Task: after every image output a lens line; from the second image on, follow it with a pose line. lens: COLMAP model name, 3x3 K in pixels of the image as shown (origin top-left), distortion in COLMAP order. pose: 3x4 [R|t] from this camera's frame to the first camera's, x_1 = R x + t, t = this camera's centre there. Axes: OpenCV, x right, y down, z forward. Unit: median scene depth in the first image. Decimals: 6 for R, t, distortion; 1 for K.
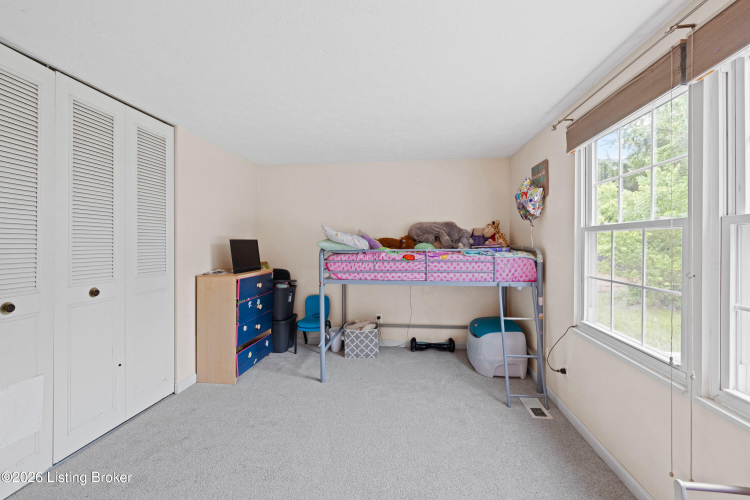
lens RADIAL K [[320.2, 0, 378.2], [0, 320.2, 246.1], [0, 0, 1]] dist [-0.001579, 0.001078]
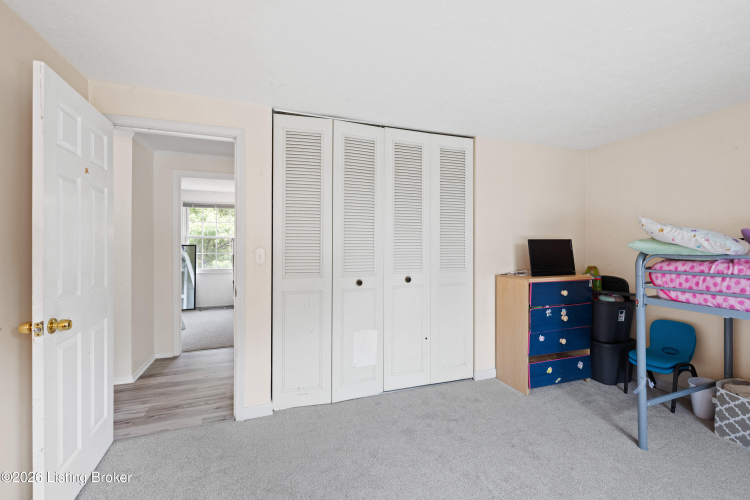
lens RADIAL K [[320.2, 0, 376.4], [0, 320.2, 246.7], [0, 0, 1]] dist [-0.001579, 0.001078]
pose [[0.431313, 0.009716, -0.902150, 0.195400], [-0.009140, 0.999938, 0.006399, -0.001544], [0.902156, 0.005486, 0.431375, 0.199795]]
